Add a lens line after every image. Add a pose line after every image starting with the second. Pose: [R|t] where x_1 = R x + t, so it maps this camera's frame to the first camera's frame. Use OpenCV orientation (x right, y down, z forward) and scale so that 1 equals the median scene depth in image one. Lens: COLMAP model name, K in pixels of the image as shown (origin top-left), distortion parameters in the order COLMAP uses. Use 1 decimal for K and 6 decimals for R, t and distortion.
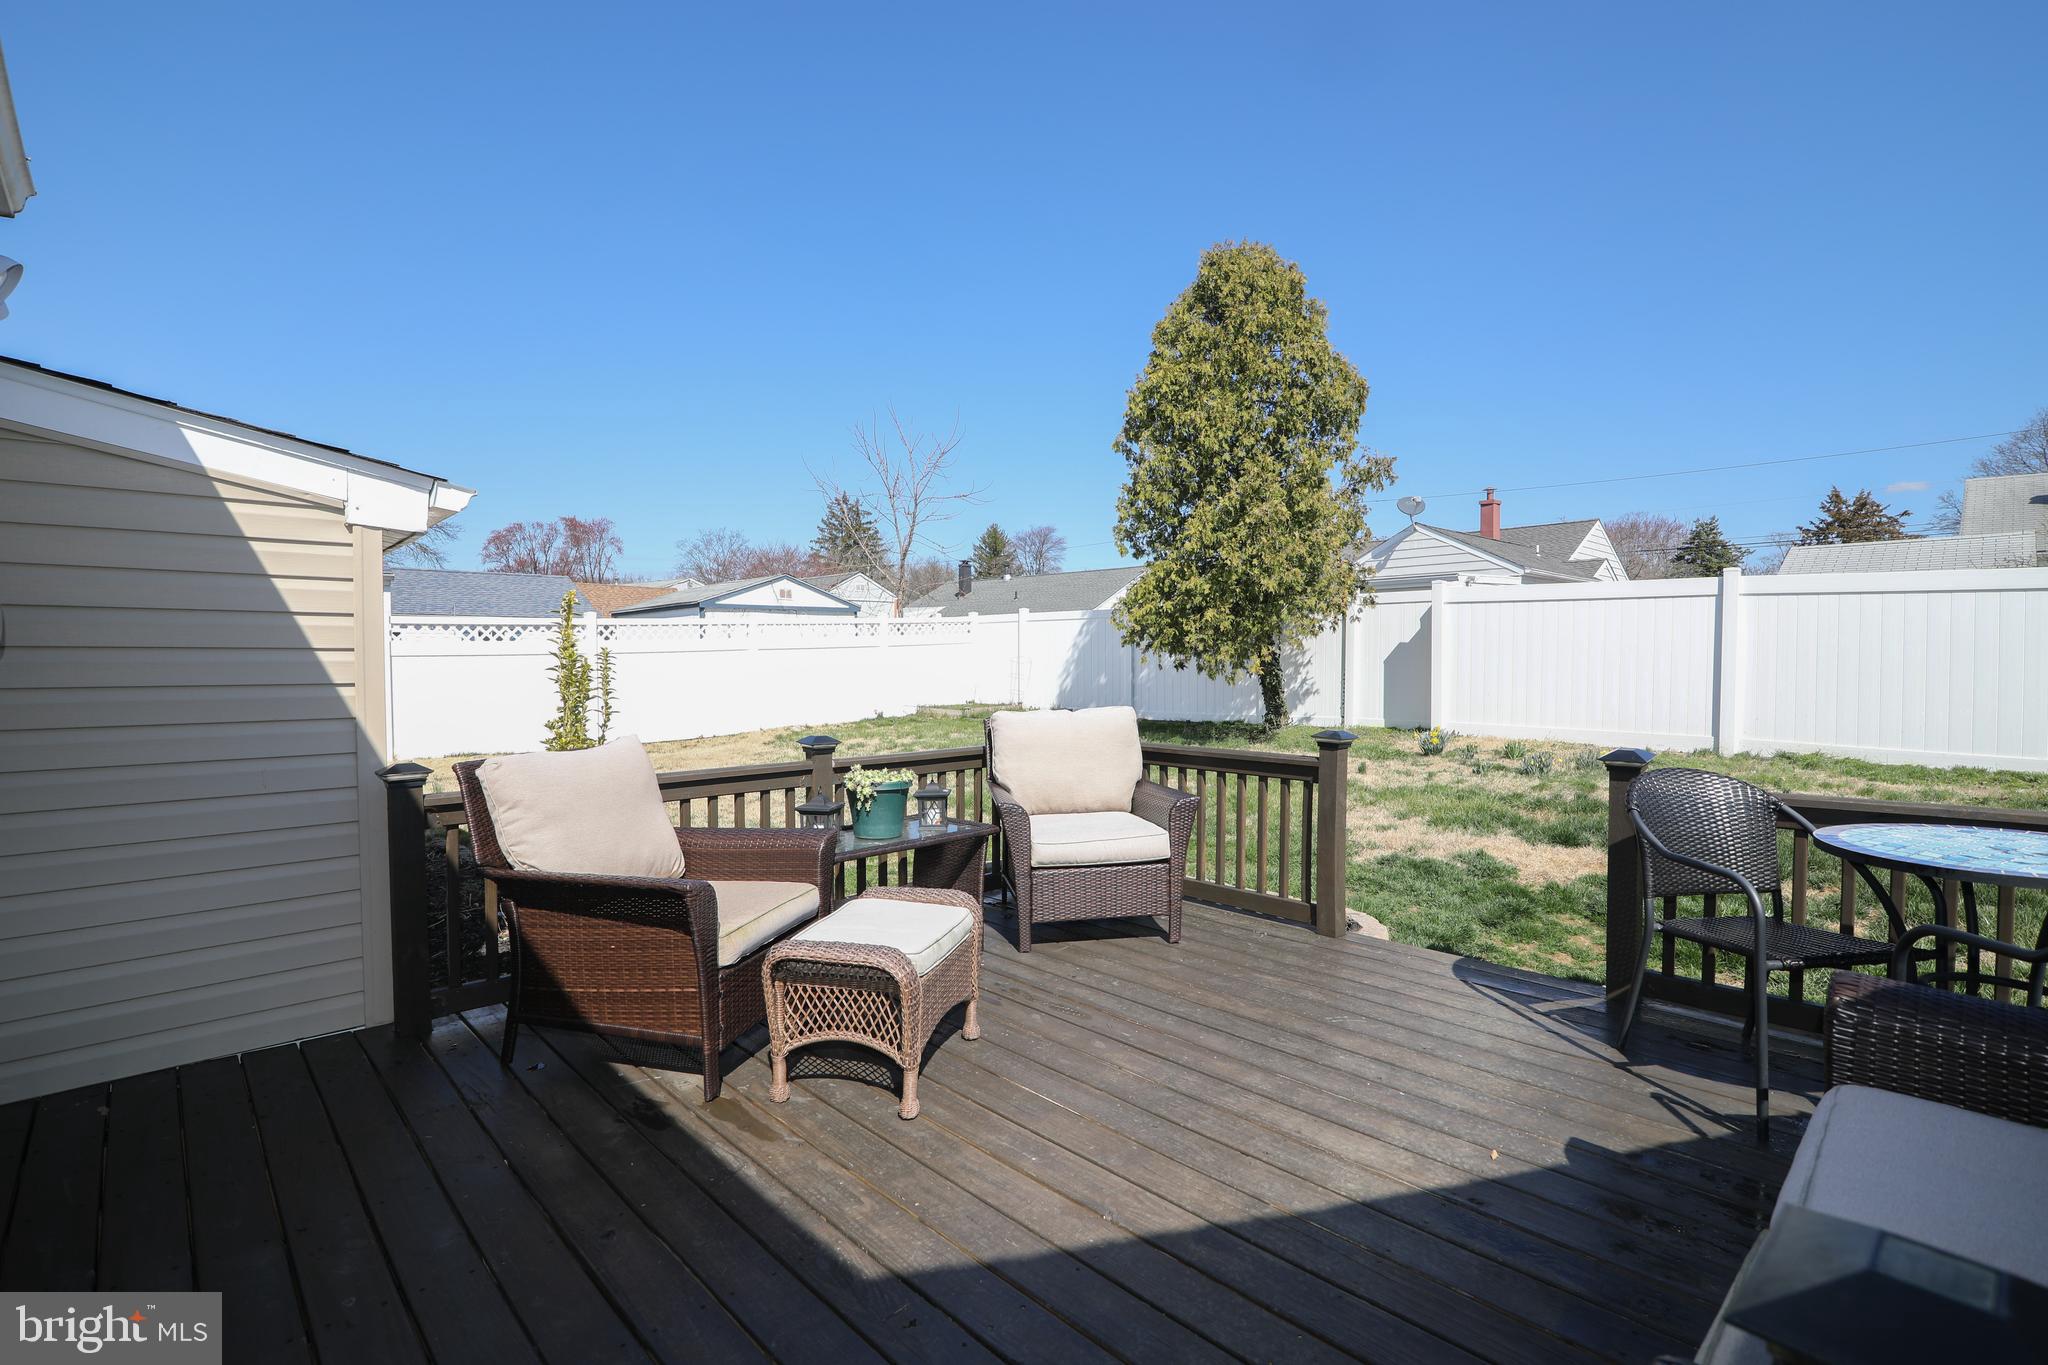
lens RADIAL K [[937.4, 0, 1023.0], [0, 937.4, 678.5], [0, 0, 1]] dist [-0.017925, 0.000676]
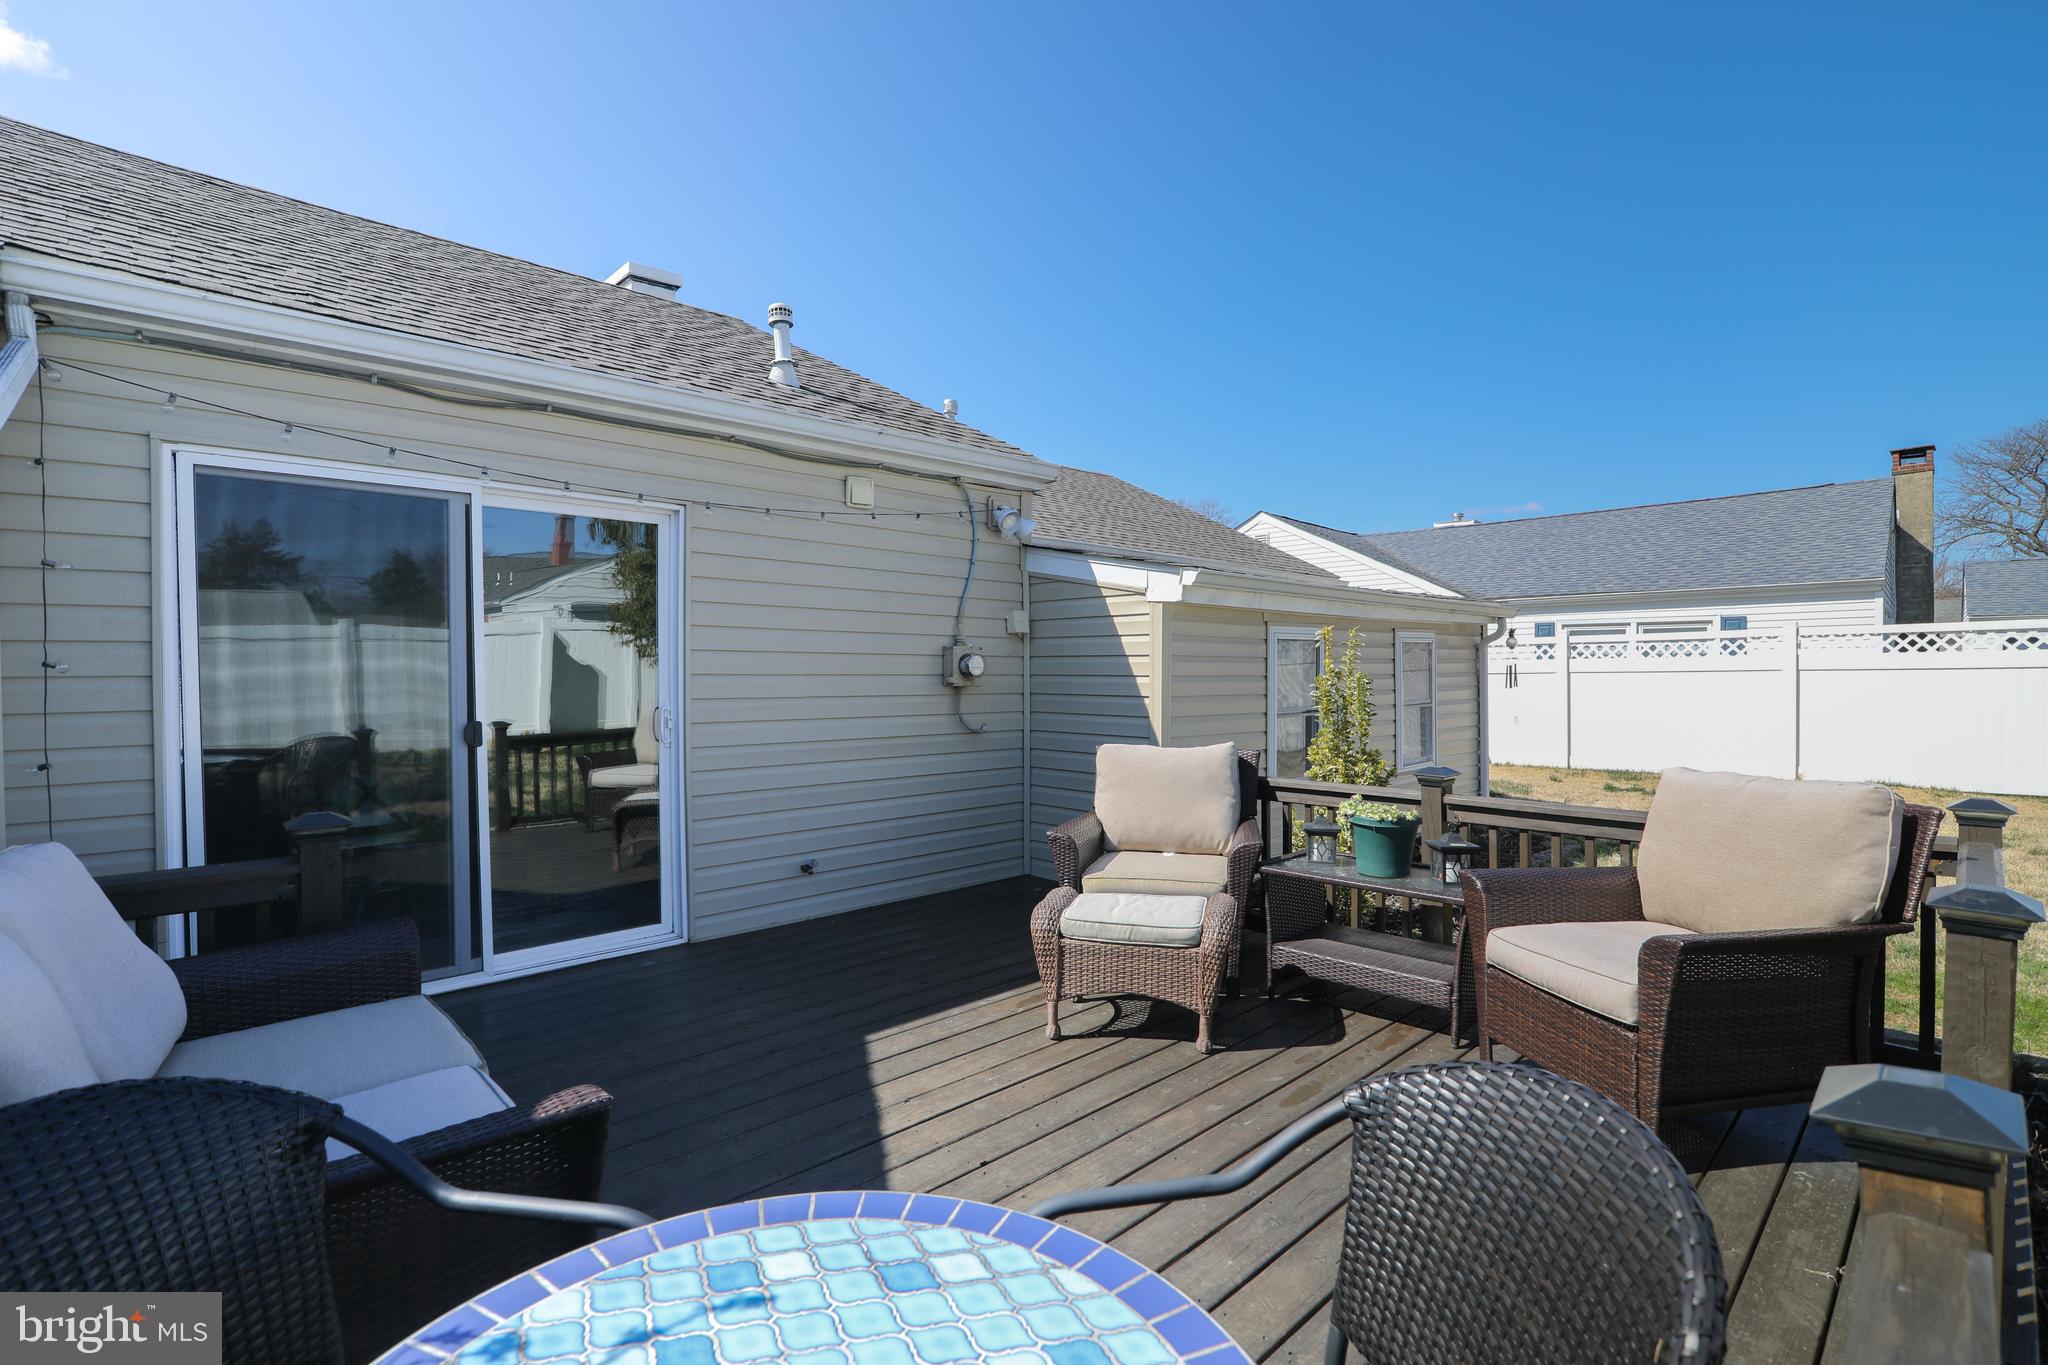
lens RADIAL K [[937.4, 0, 1031.1], [0, 937.4, 681.3], [0, 0, 1]] dist [-0.017925, 0.000676]
pose [[0.002881, 0.016036, -0.999867, 0.978963], [-0.017103, 0.999726, 0.015984, -0.045163], [0.999850, 0.017054, 0.003155, 0.784331]]
